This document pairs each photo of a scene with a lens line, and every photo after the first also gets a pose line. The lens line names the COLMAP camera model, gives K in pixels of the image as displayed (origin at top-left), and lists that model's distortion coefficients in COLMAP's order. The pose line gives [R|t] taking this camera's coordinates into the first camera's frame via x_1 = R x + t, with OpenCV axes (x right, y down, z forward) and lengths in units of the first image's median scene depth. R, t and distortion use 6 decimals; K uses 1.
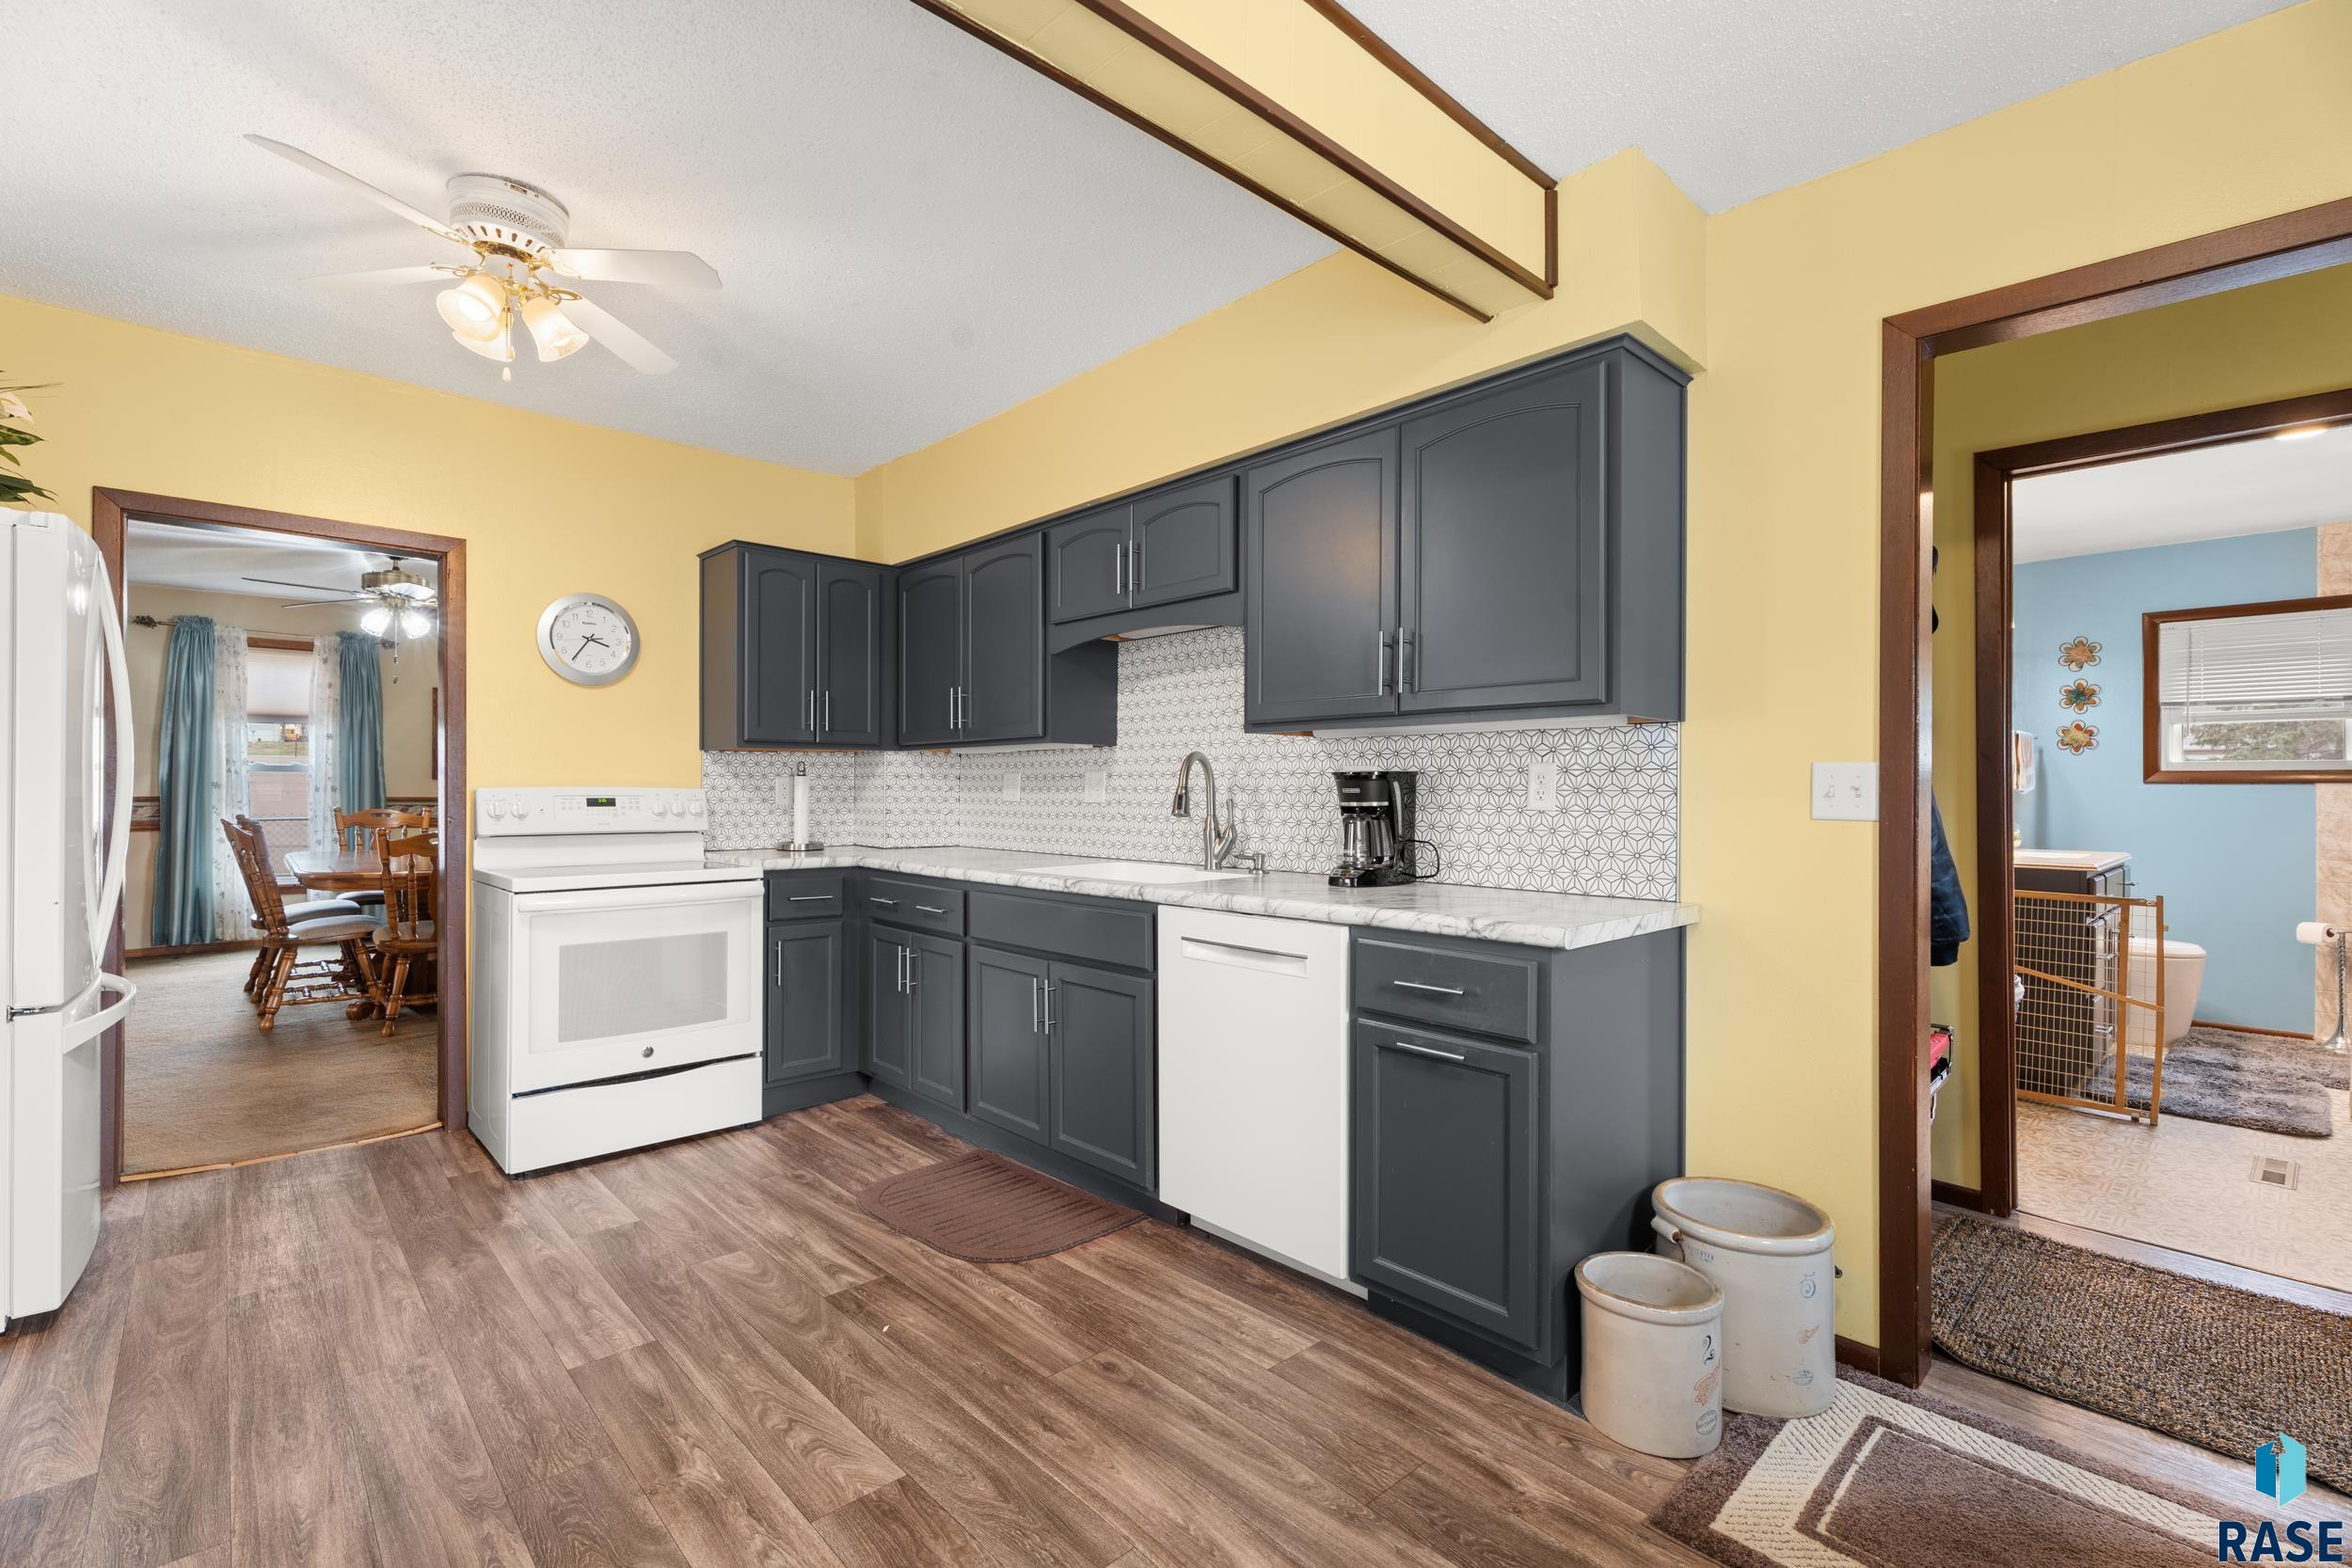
lens RADIAL K [[1055.9, 0, 1212.5], [0, 1055.9, 786.7], [0, 0, 1]] dist [0.013902, 0.000414]
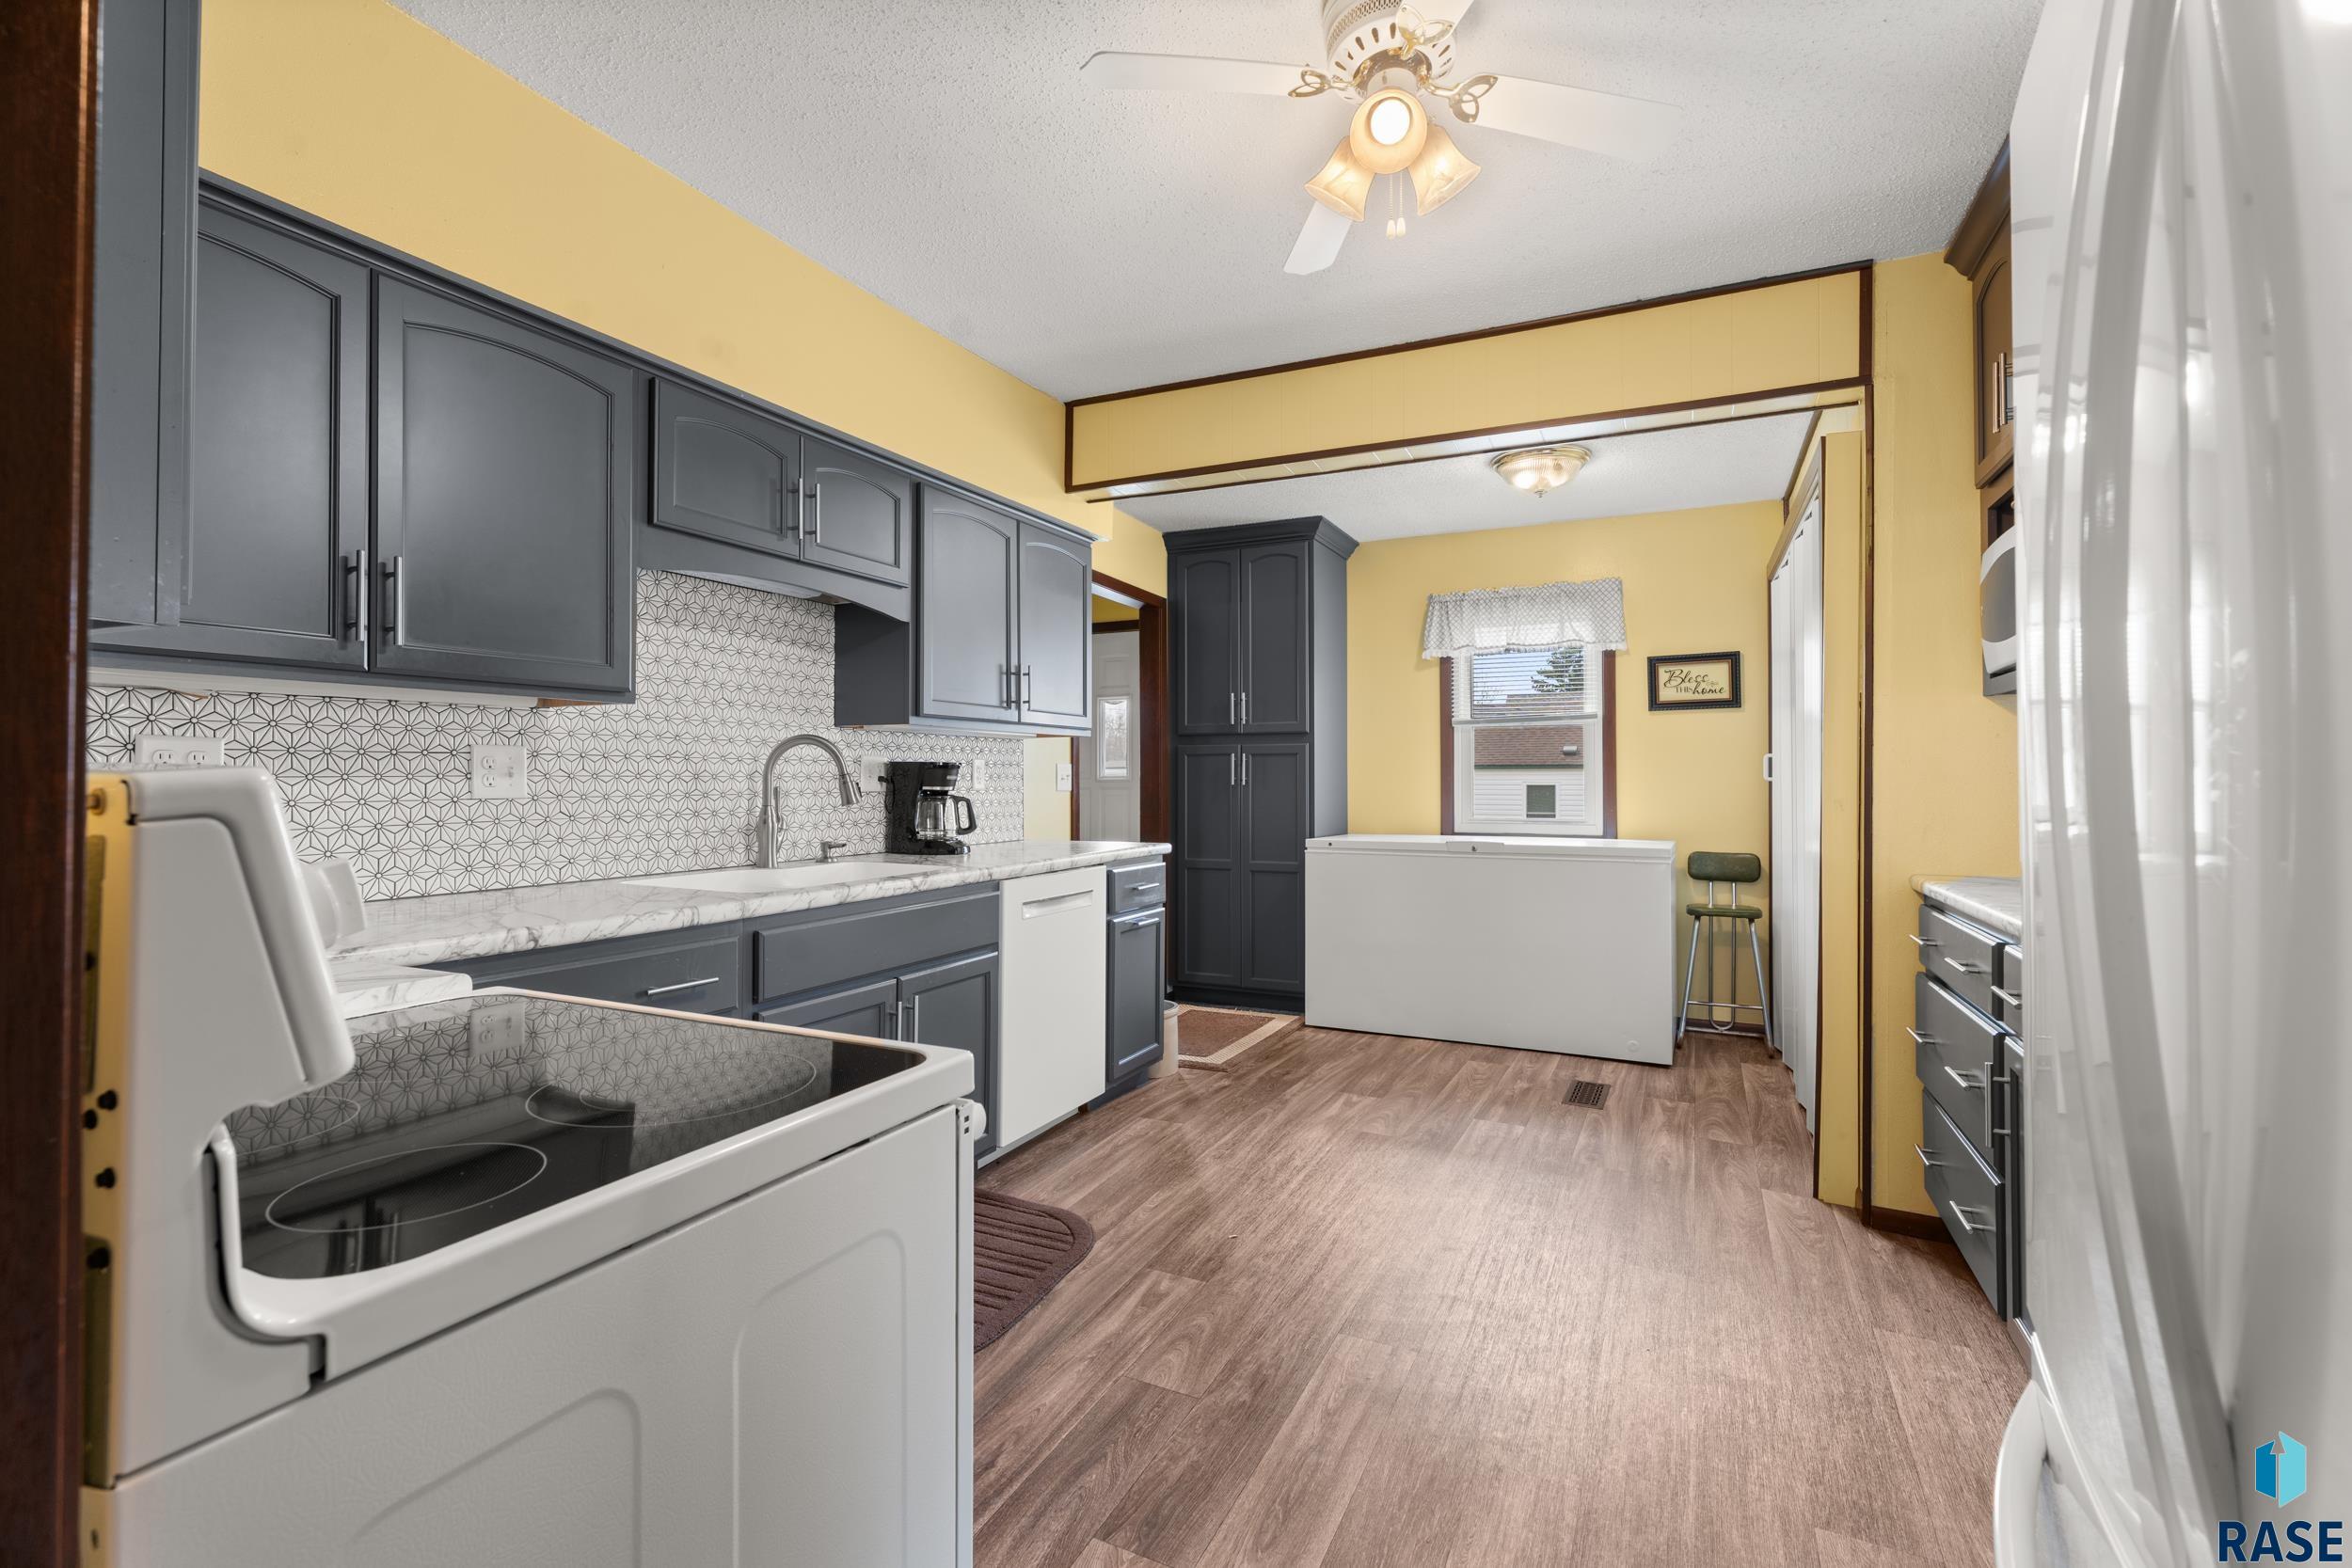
lens RADIAL K [[1065.5, 0, 1172.6], [0, 1065.5, 763.1], [0, 0, 1]] dist [0.212539, 0.000049]
pose [[-0.346174, 0.008397, 0.938133, -1.288609], [-0.009276, 0.999880, -0.012372, -0.000208], [-0.938124, -0.012985, -0.346055, 1.333484]]
